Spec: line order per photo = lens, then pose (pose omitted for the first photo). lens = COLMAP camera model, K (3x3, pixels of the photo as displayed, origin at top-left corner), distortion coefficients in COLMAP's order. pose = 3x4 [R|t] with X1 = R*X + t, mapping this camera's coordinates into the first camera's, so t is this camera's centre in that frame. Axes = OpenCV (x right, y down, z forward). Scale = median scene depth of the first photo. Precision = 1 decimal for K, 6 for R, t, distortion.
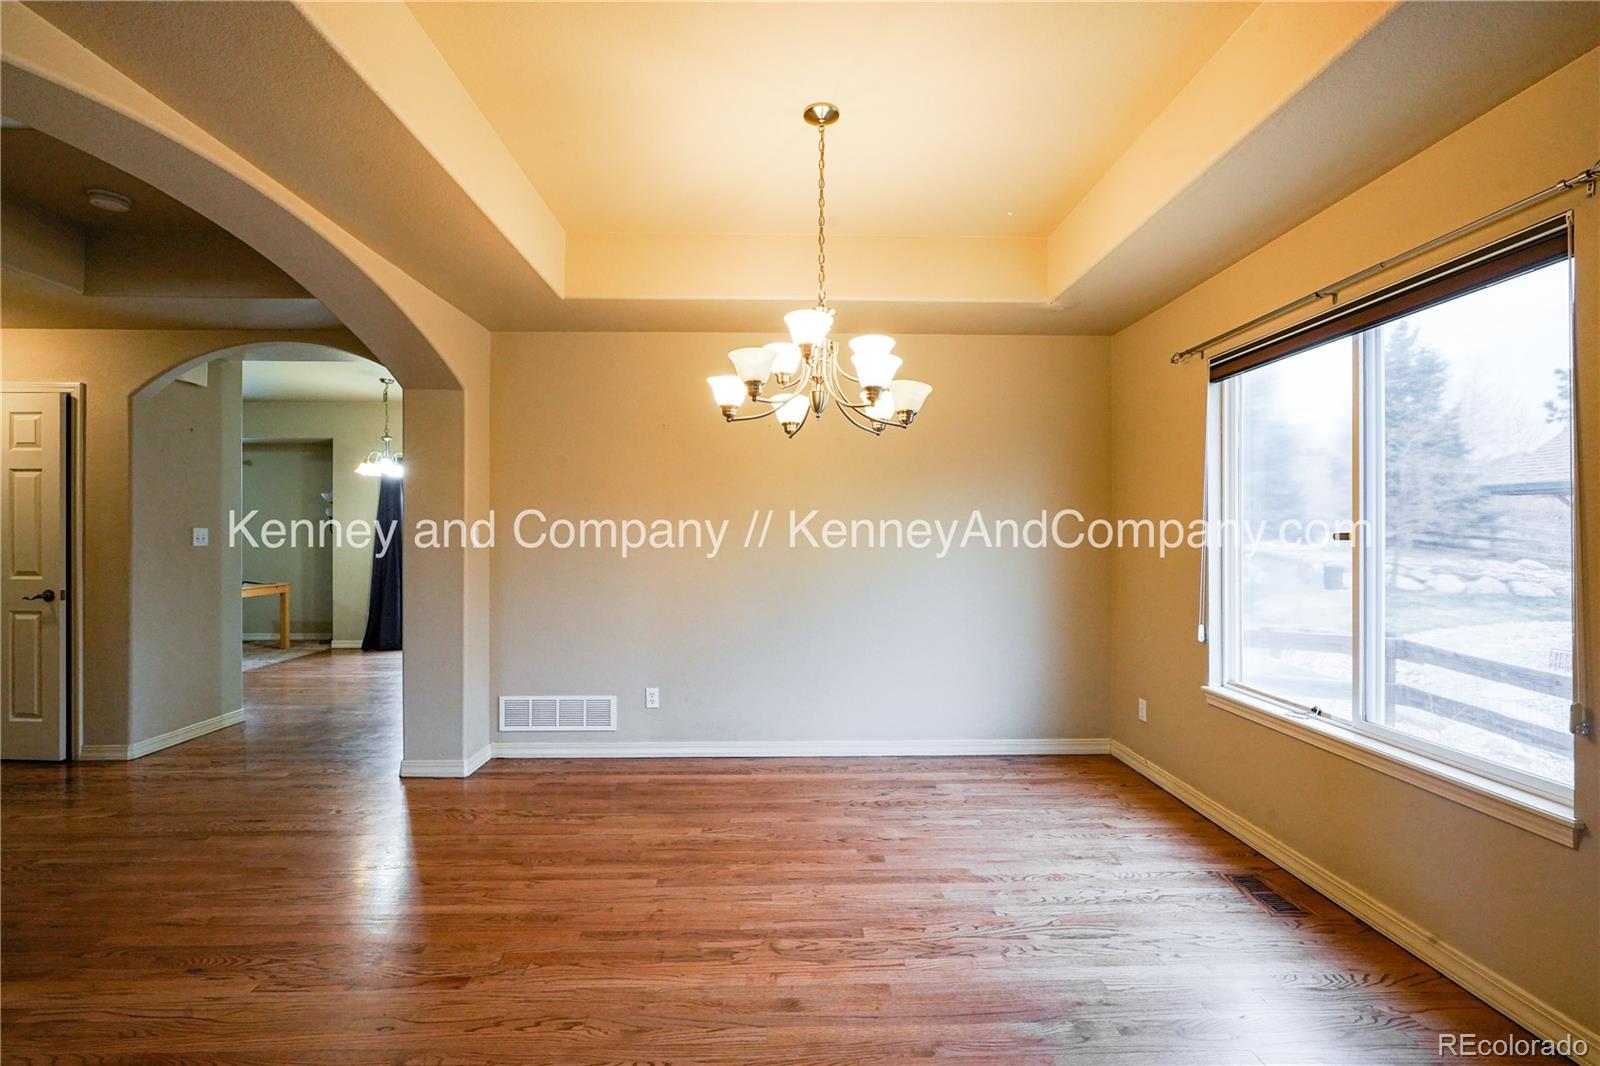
lens RADIAL K [[707.2, 0, 803.1], [0, 707.2, 524.2], [0, 0, 1]] dist [-0.010608, -0.000087]
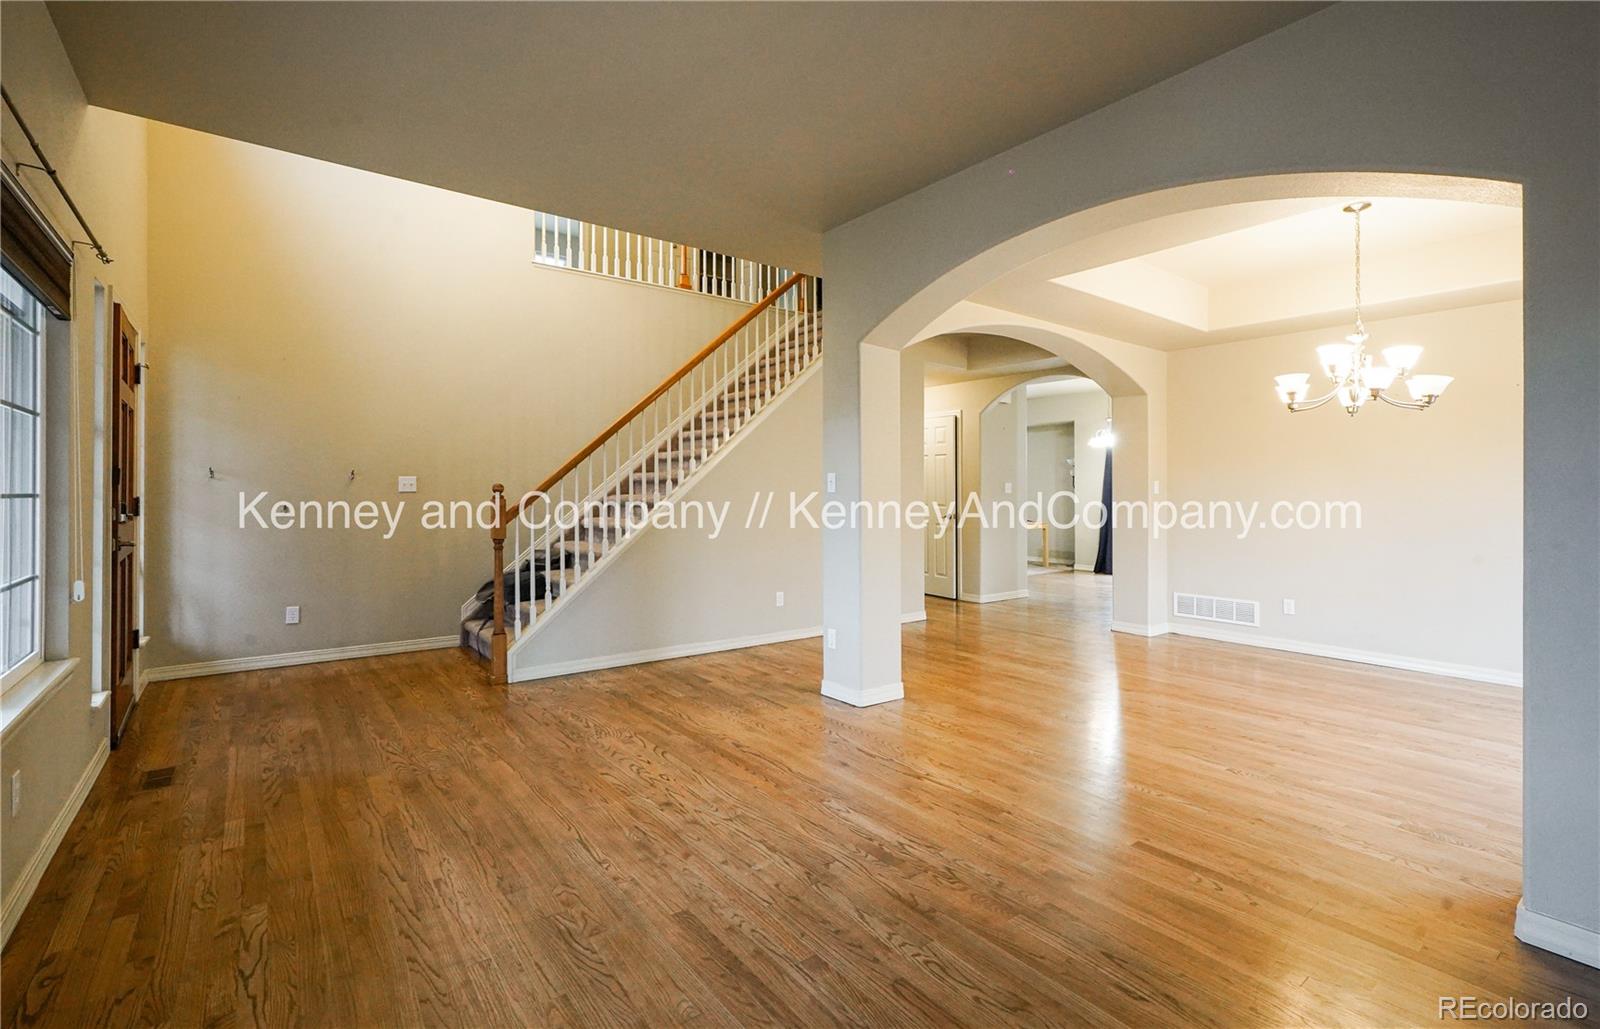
lens RADIAL K [[719.9, 0, 800.1], [0, 719.9, 484.8], [0, 0, 1]] dist [-0.000375, 0.001423]
pose [[0.578537, -0.003804, -0.815647, 0.363929], [0.003282, 0.999992, -0.002336, 0.013671], [0.815649, -0.001325, 0.578545, -0.544646]]
